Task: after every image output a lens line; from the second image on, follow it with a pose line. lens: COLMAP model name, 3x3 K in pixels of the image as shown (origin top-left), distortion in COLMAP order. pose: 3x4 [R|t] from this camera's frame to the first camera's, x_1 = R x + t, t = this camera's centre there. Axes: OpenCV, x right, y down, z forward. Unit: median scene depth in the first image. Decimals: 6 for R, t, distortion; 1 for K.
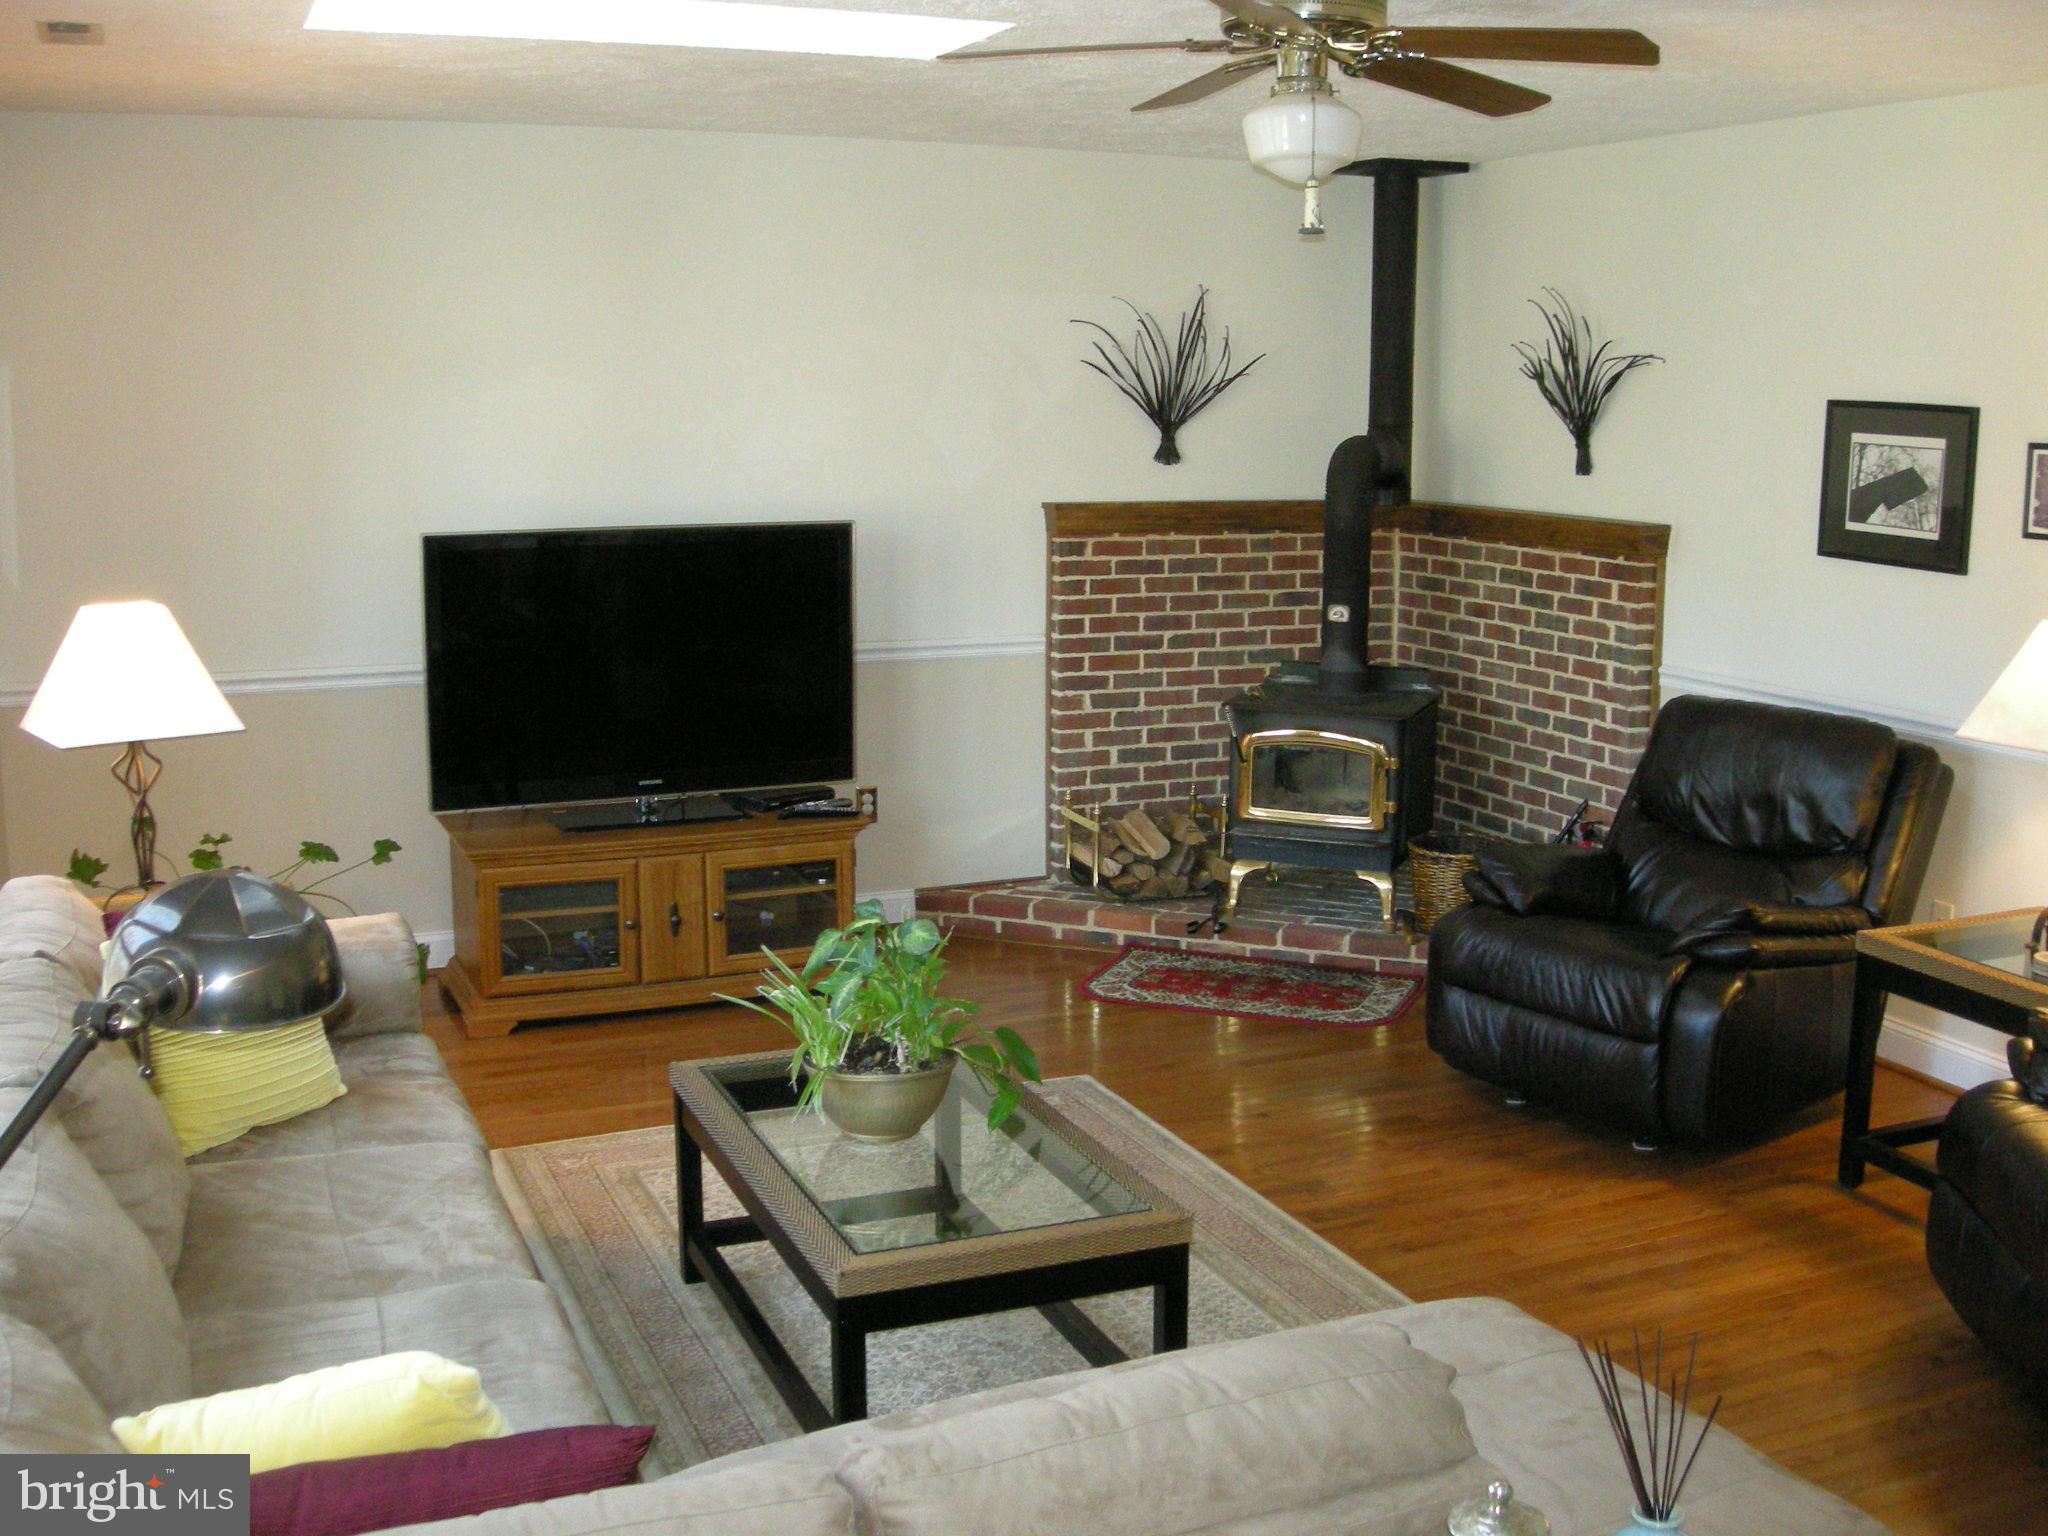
lens RADIAL K [[2129.2, 0, 996.2], [0, 2129.2, 770.9], [0, 0, 1]] dist [-0.191982, 0.131748]
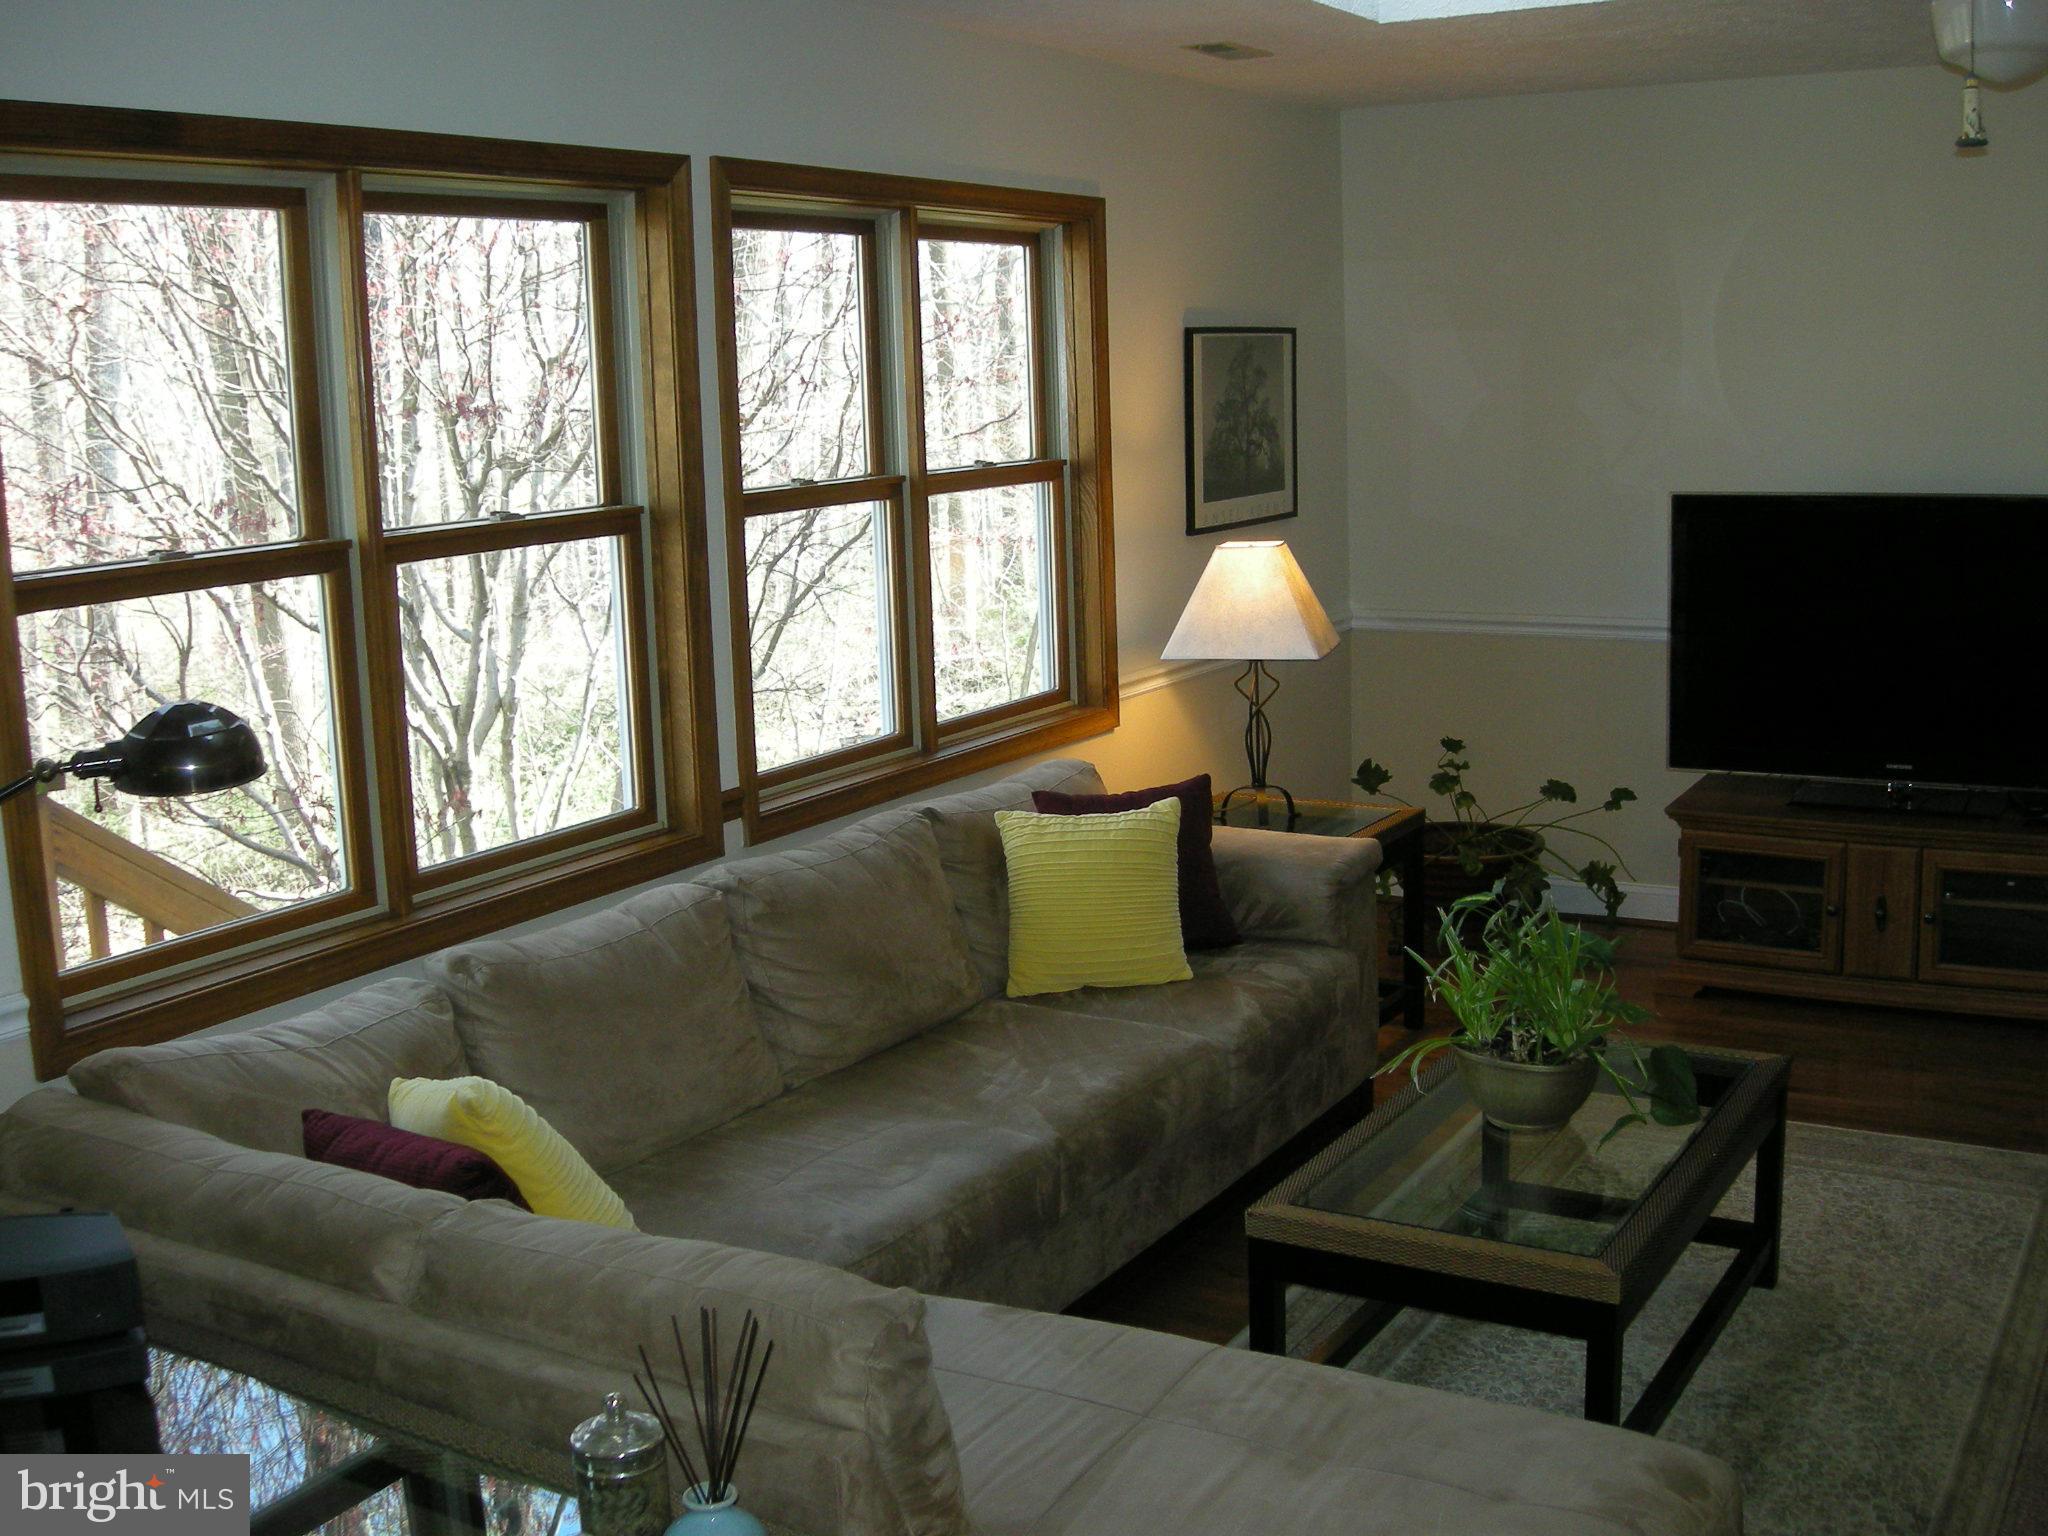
lens RADIAL K [[2129.2, 0, 996.2], [0, 2129.2, 770.9], [0, 0, 1]] dist [-0.191982, 0.131748]
pose [[0.581298, 0.122383, -0.804434, 0.355807], [-0.100862, 0.991837, 0.078009, -0.024727], [0.807415, 0.035790, 0.588897, 0.149006]]
